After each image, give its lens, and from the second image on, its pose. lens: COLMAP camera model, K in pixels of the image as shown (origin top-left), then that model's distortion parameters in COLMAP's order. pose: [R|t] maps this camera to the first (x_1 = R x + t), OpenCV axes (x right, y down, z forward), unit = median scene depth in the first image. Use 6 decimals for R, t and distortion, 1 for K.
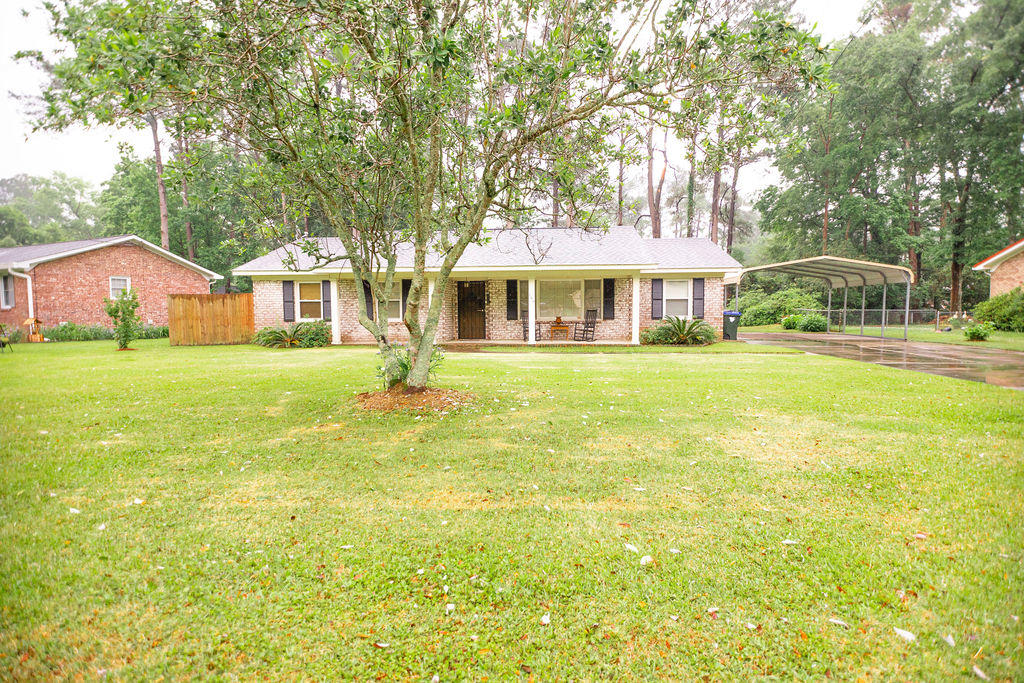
lens RADIAL K [[547.7, 0, 513.0], [0, 547.7, 344.3], [0, 0, 1]] dist [0.014046, 0.001681]
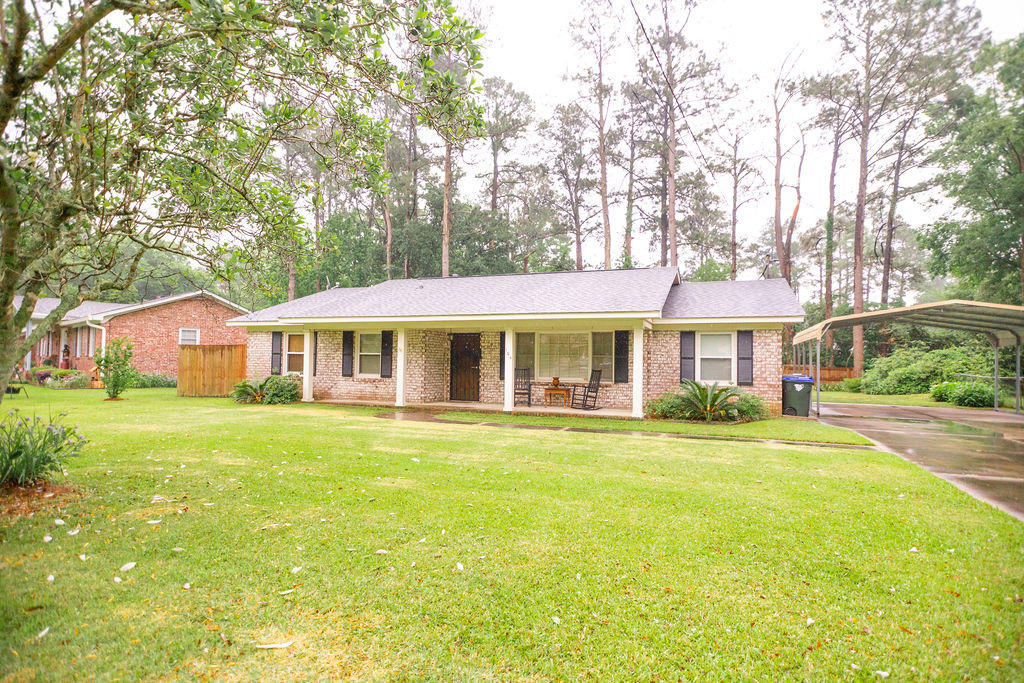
lens RADIAL K [[547.7, 0, 514.3], [0, 547.7, 344.0], [0, 0, 1]] dist [0.014046, 0.001681]
pose [[0.962338, 0.010510, -0.271654, 0.238603], [-0.037046, 0.995001, -0.092739, -0.021957], [0.269321, 0.099310, 0.957916, 0.200861]]
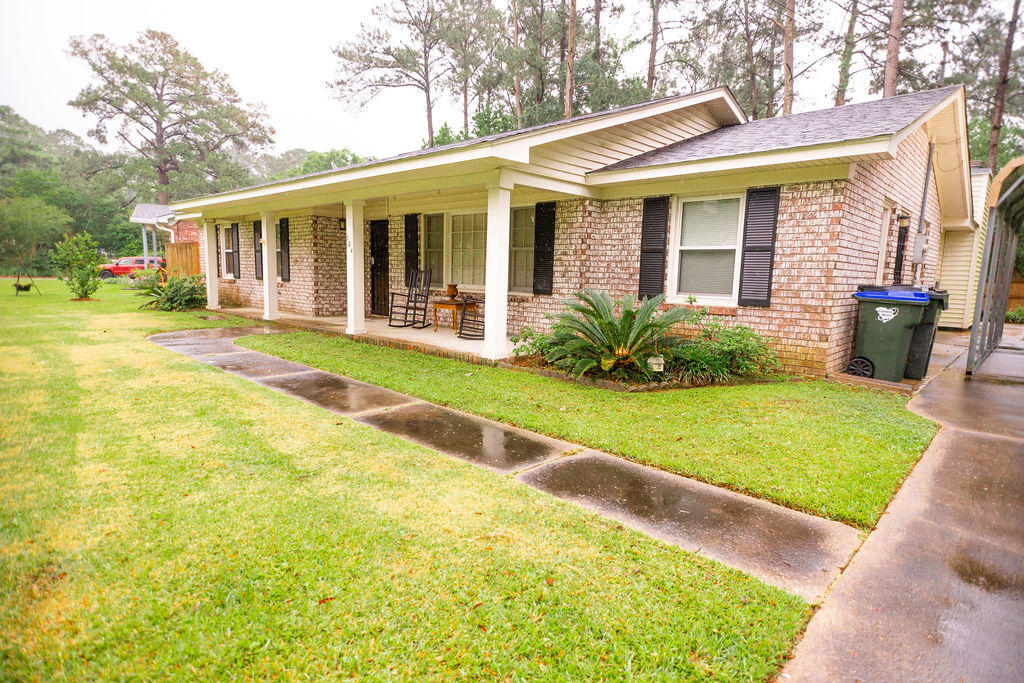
lens RADIAL K [[547.7, 0, 510.2], [0, 547.7, 344.5], [0, 0, 1]] dist [0.014046, 0.001681]
pose [[0.782791, 0.108112, -0.612821, 0.435300], [-0.067406, 0.993729, 0.089208, -0.043117], [0.618623, -0.028523, 0.785170, 0.621647]]
